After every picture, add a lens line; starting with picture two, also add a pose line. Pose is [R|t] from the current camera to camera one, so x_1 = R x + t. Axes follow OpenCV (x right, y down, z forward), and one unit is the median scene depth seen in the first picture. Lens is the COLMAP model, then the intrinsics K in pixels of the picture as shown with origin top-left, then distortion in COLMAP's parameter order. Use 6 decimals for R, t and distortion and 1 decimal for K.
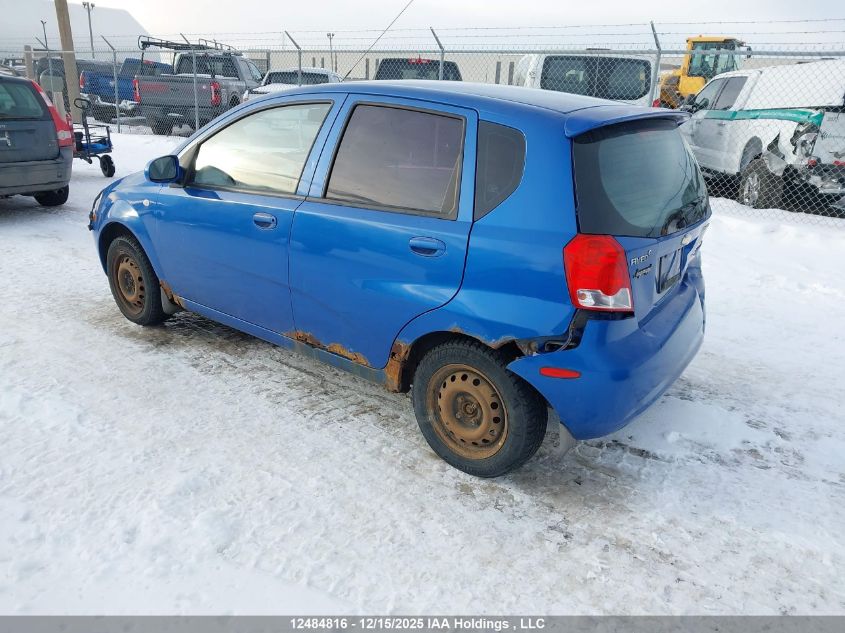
lens RADIAL K [[682.0, 0, 423.8], [0, 682.0, 316.0], [0, 0, 1]] dist [0.019777, -0.011289]
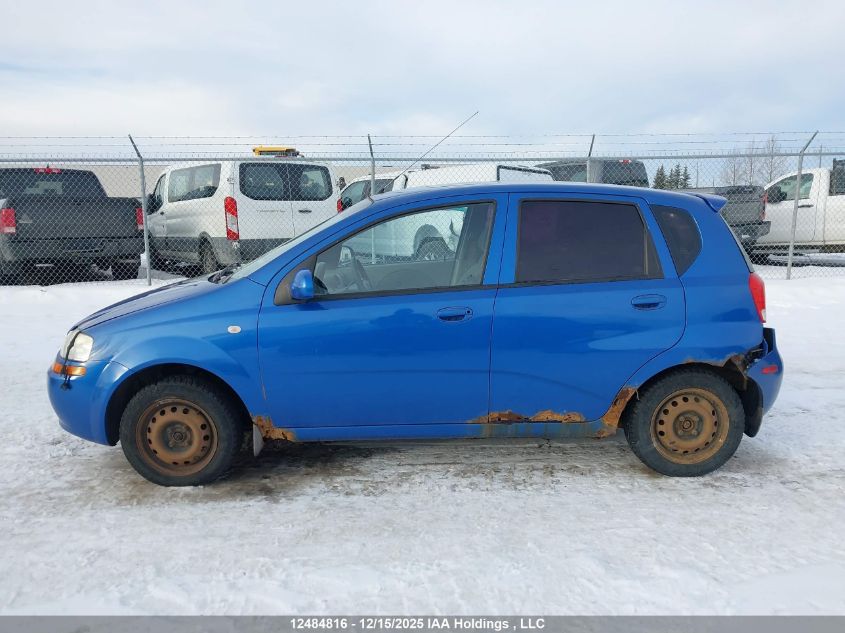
lens RADIAL K [[682.0, 0, 420.4], [0, 682.0, 321.3], [0, 0, 1]] dist [0.019777, -0.011289]
pose [[0.748797, -0.158389, 0.643596, -0.771035], [0.246120, 0.968044, -0.048115, -0.076570], [-0.615409, 0.194430, 0.763851, 0.215867]]
